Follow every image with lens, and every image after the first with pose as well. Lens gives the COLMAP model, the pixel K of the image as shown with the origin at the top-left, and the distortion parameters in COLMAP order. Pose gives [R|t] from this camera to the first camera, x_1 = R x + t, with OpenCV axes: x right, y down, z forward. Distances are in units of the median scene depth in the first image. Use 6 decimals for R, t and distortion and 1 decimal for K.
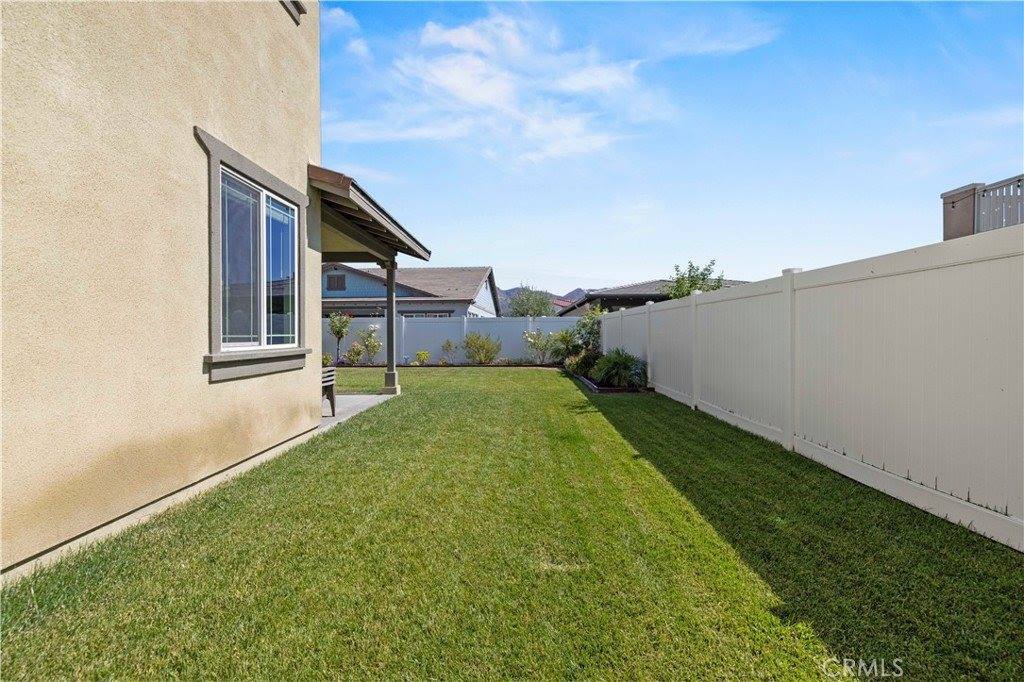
lens RADIAL K [[434.6, 0, 508.7], [0, 434.6, 342.4], [0, 0, 1]] dist [0.002940, 0.000027]
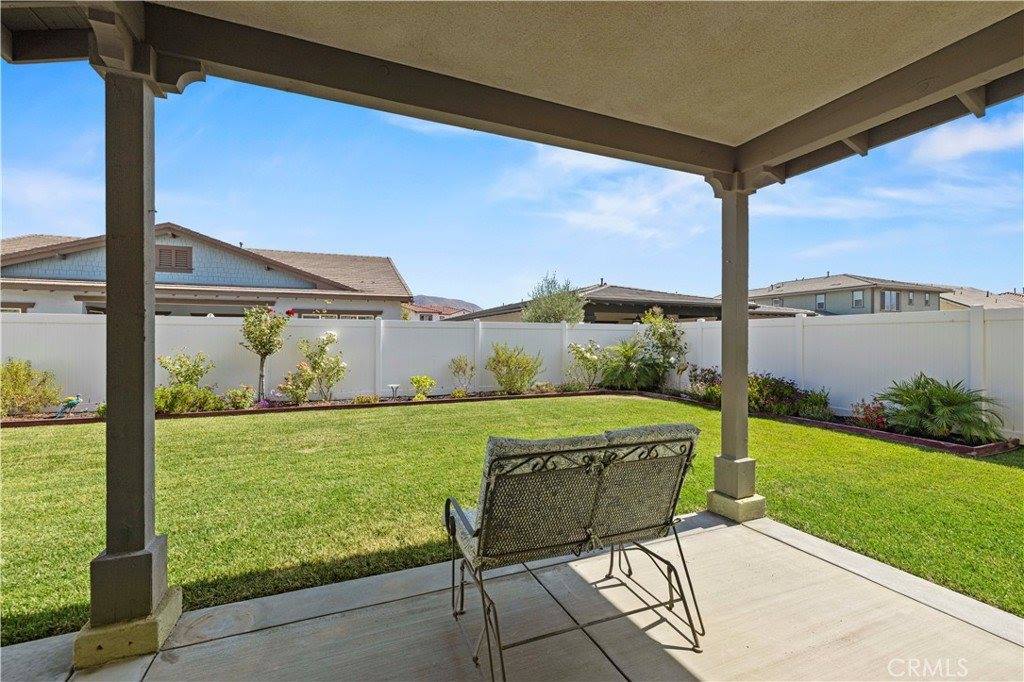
lens RADIAL K [[433.5, 0, 507.0], [0, 433.5, 338.2], [0, 0, 1]] dist [0.001206, 0.000151]
pose [[0.910597, 0.008319, 0.413211, -0.338596], [0.002516, 0.999667, -0.025671, -0.015853], [-0.413287, 0.024415, 0.910273, 0.396204]]
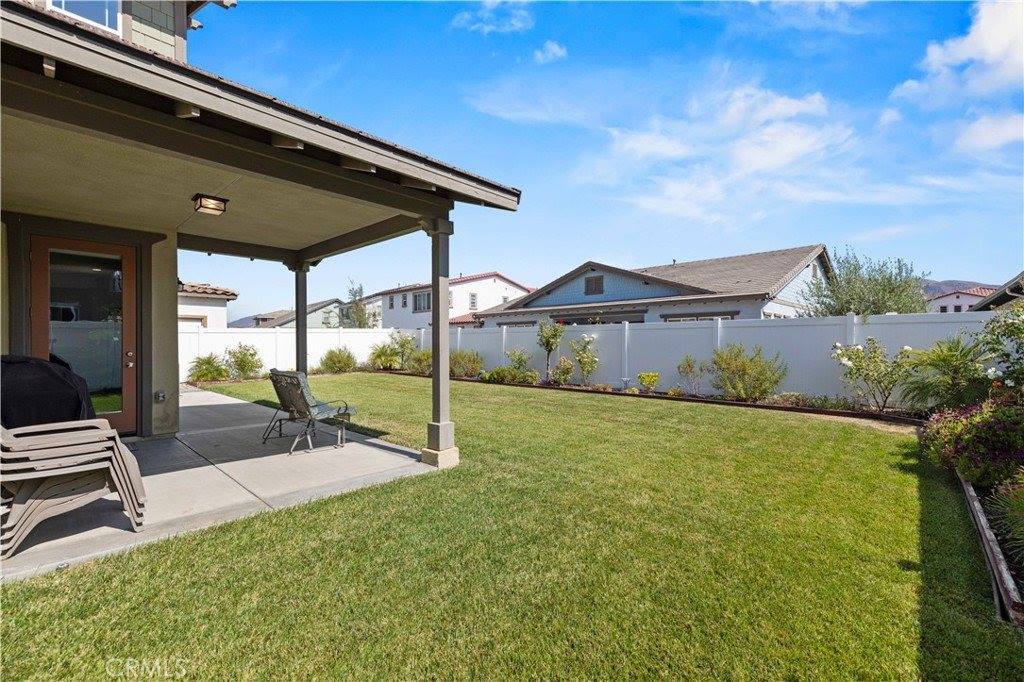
lens RADIAL K [[434.6, 0, 508.7], [0, 434.6, 342.4], [0, 0, 1]] dist [0.002940, 0.000027]
pose [[0.749058, 0.003812, -0.662494, 0.084578], [-0.015073, 0.999823, -0.011289, -0.015343], [0.662333, 0.018442, 0.748982, 0.350911]]
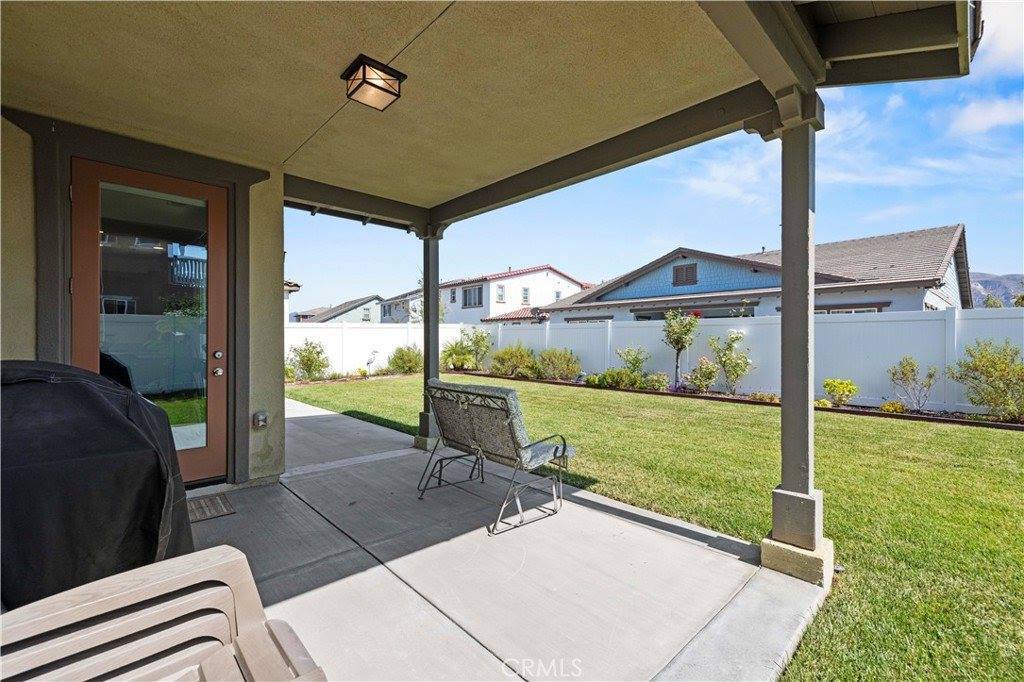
lens RADIAL K [[433.5, 0, 507.0], [0, 433.5, 338.2], [0, 0, 1]] dist [0.001206, 0.000151]
pose [[0.704174, 0.002657, -0.710022, -0.110271], [-0.017953, 0.999740, -0.014064, -0.013532], [0.709800, 0.022651, 0.704039, 0.359768]]
